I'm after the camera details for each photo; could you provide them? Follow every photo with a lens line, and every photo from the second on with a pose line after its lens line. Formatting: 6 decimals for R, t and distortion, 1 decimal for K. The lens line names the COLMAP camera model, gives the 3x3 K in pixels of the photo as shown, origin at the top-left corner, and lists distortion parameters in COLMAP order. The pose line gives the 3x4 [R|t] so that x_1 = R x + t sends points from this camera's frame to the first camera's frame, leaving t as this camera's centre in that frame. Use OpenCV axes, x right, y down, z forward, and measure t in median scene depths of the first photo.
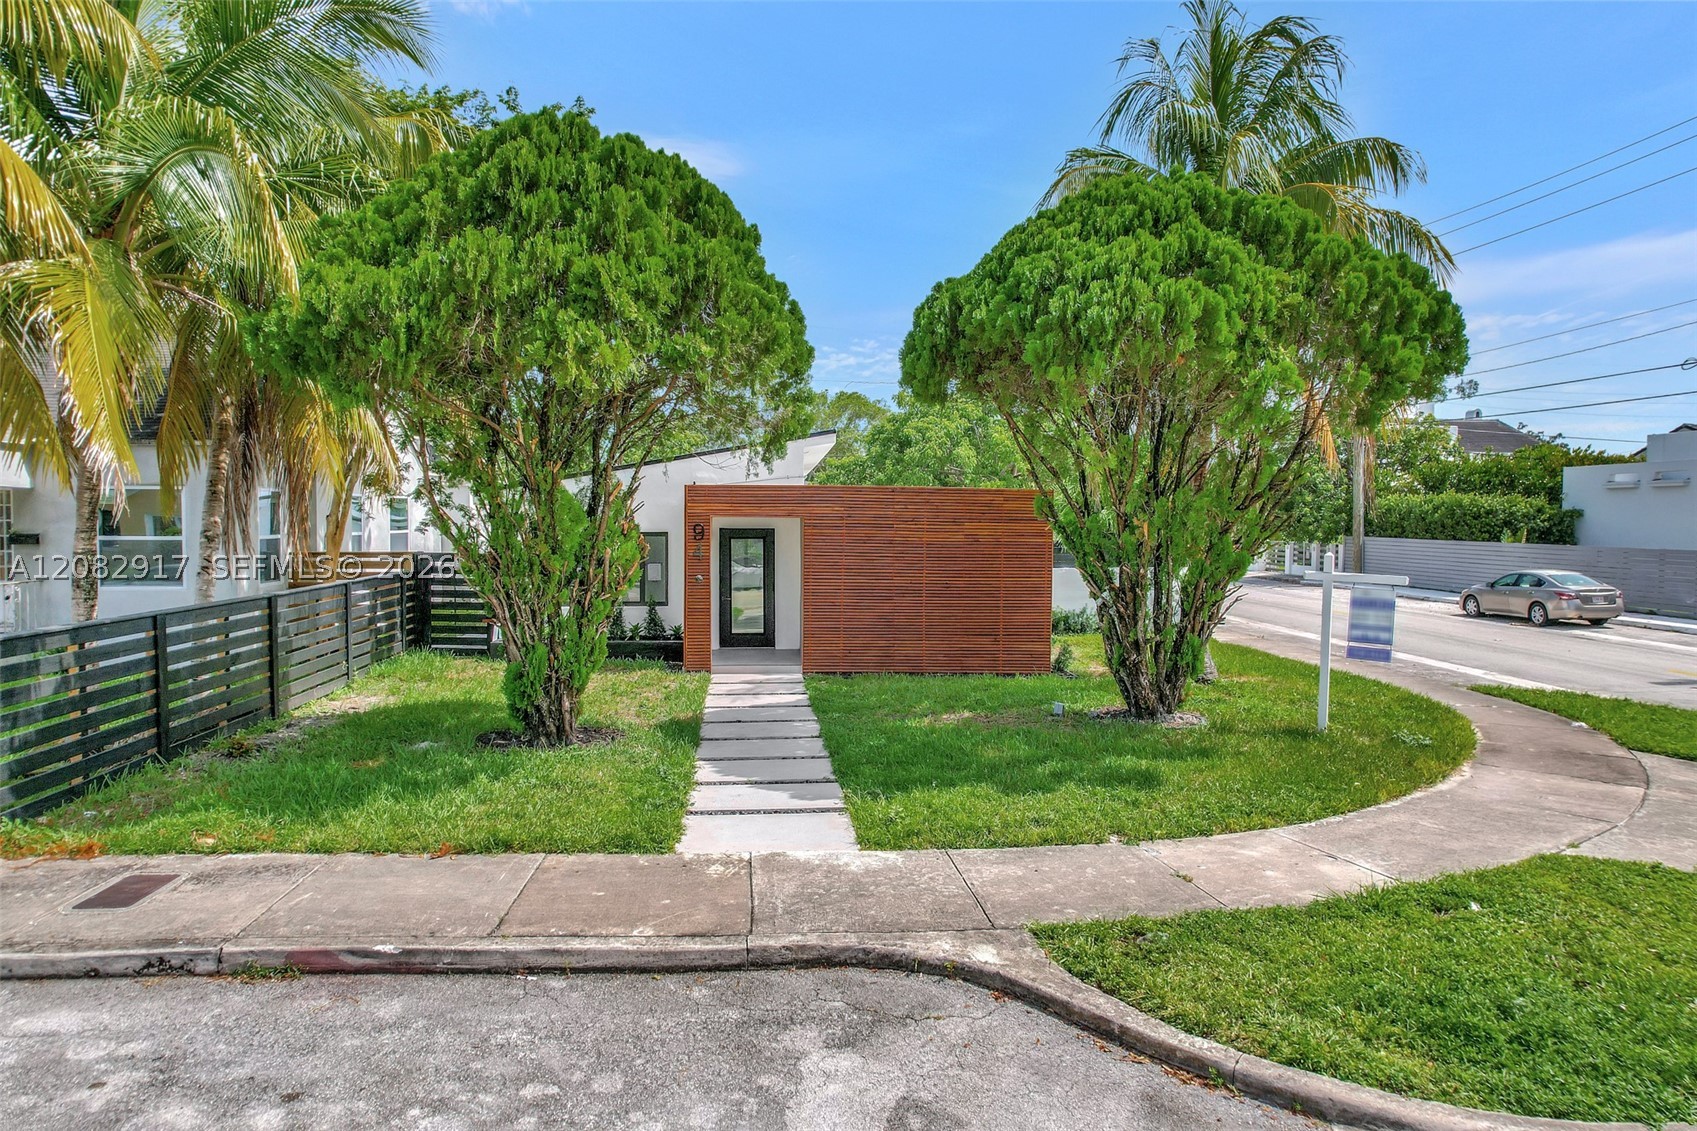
lens RADIAL K [[1103.4, 0, 847.7], [0, 1103.4, 526.3], [0, 0, 1]] dist [-0.065253, 0.060009]
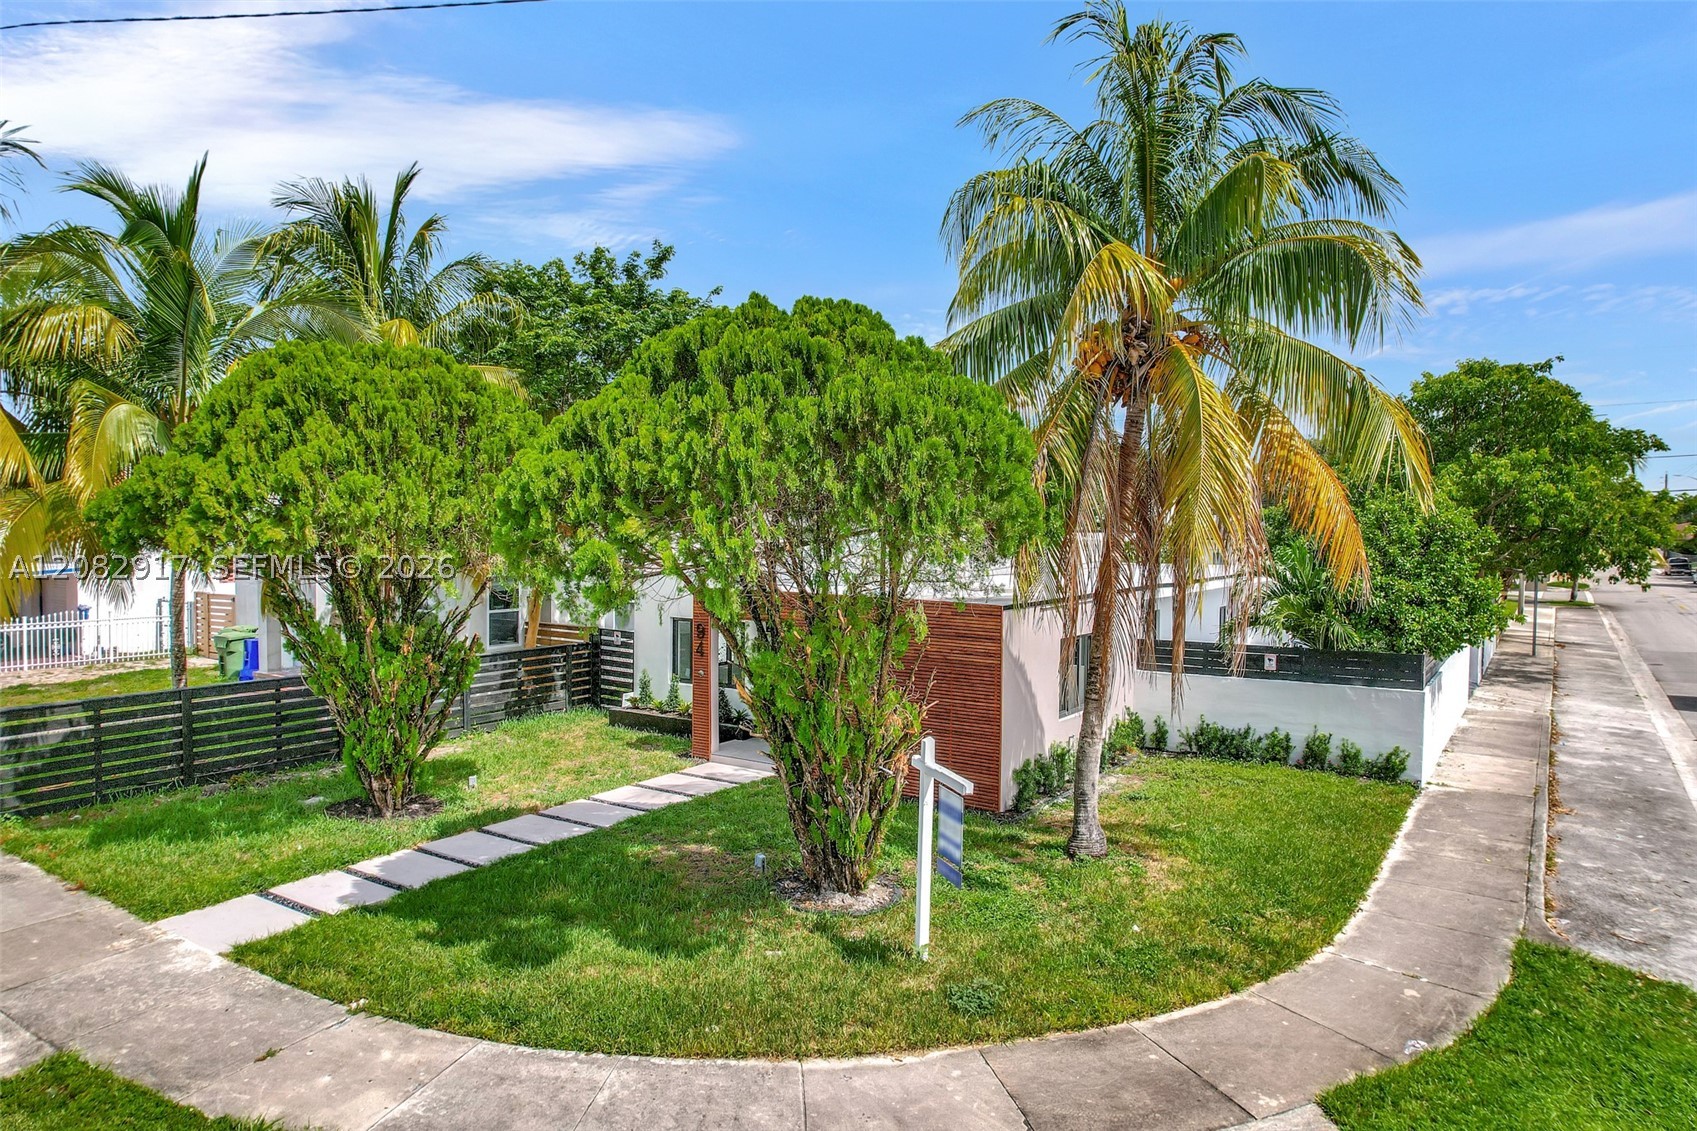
lens RADIAL K [[1103.4, 0, 847.7], [0, 1103.4, 526.3], [0, 0, 1]] dist [-0.065253, 0.060009]
pose [[0.782045, 0.007933, -0.623172, 0.885794], [-0.009337, 0.999956, 0.001012, -0.135356], [0.623152, 0.005027, 0.782084, 0.307529]]
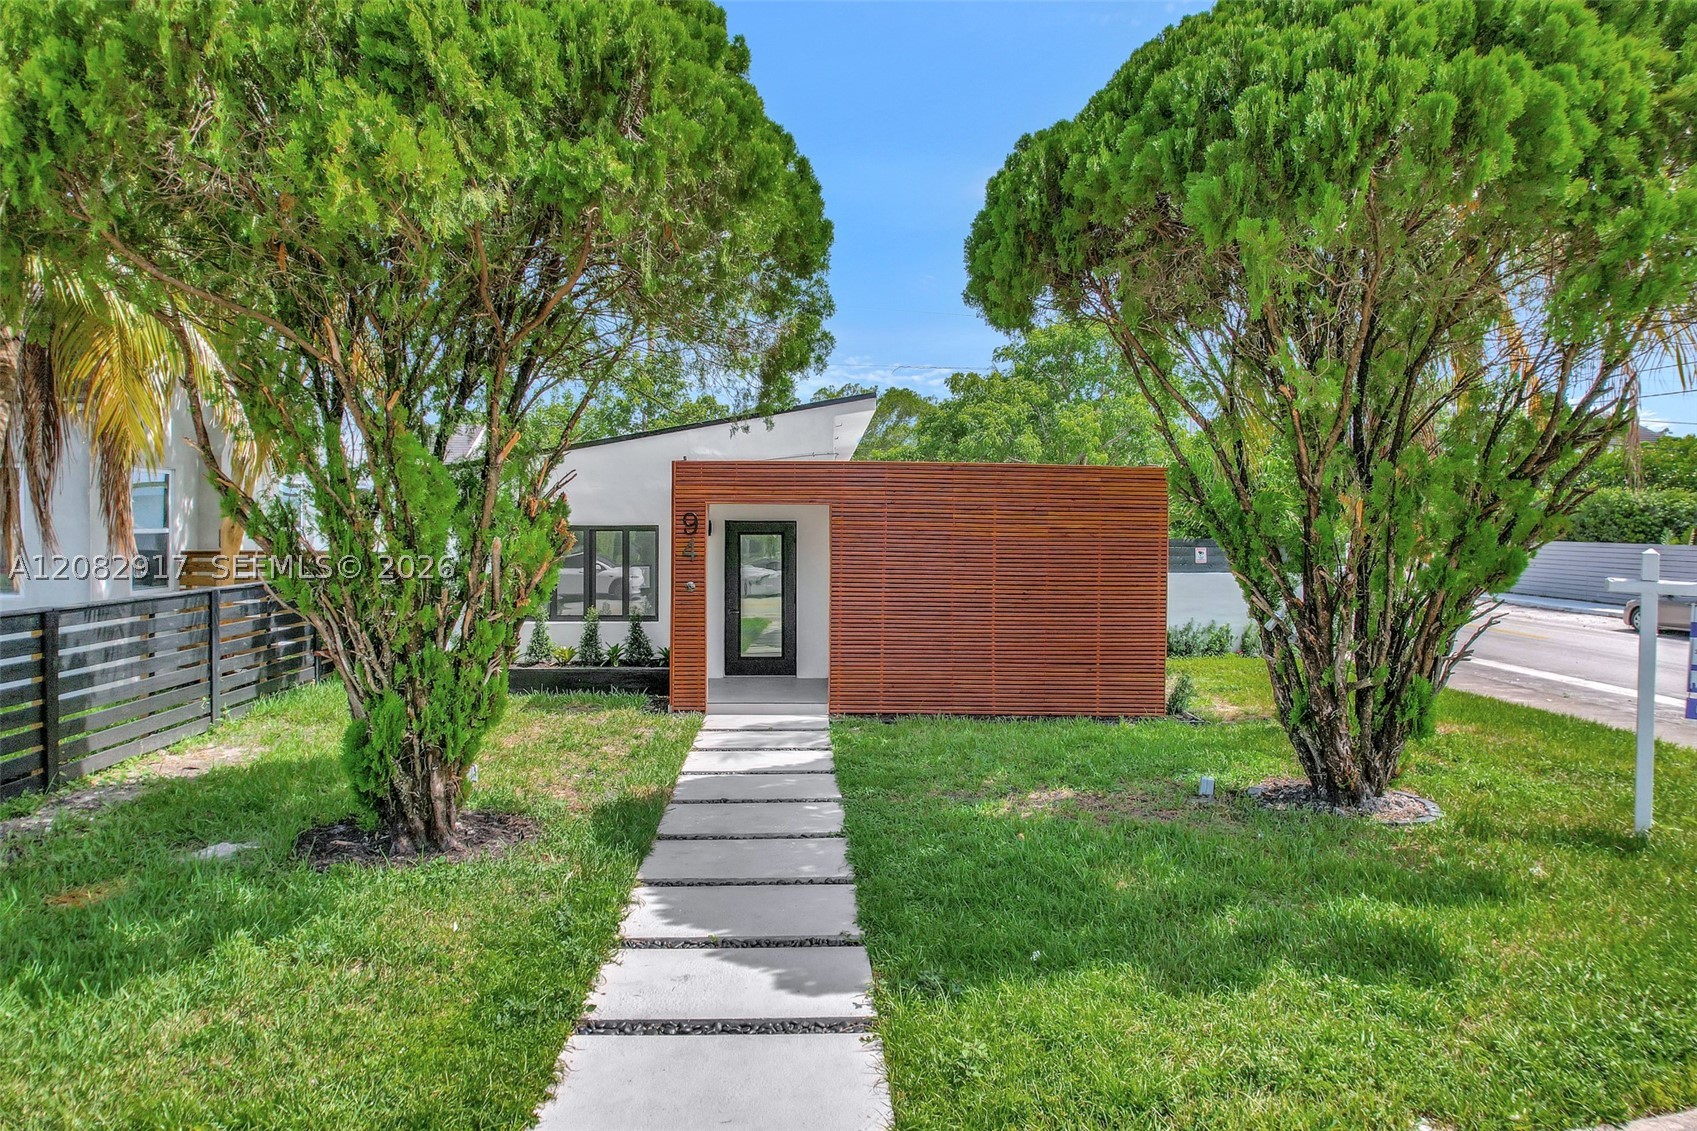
lens RADIAL K [[1103.4, 0, 847.7], [0, 1103.4, 526.3], [0, 0, 1]] dist [-0.065253, 0.060009]
pose [[0.998987, 0.000408, -0.044996, 0.006514], [-0.000607, 0.999990, -0.004401, 0.013533], [0.044993, 0.004423, 0.998977, 0.348034]]
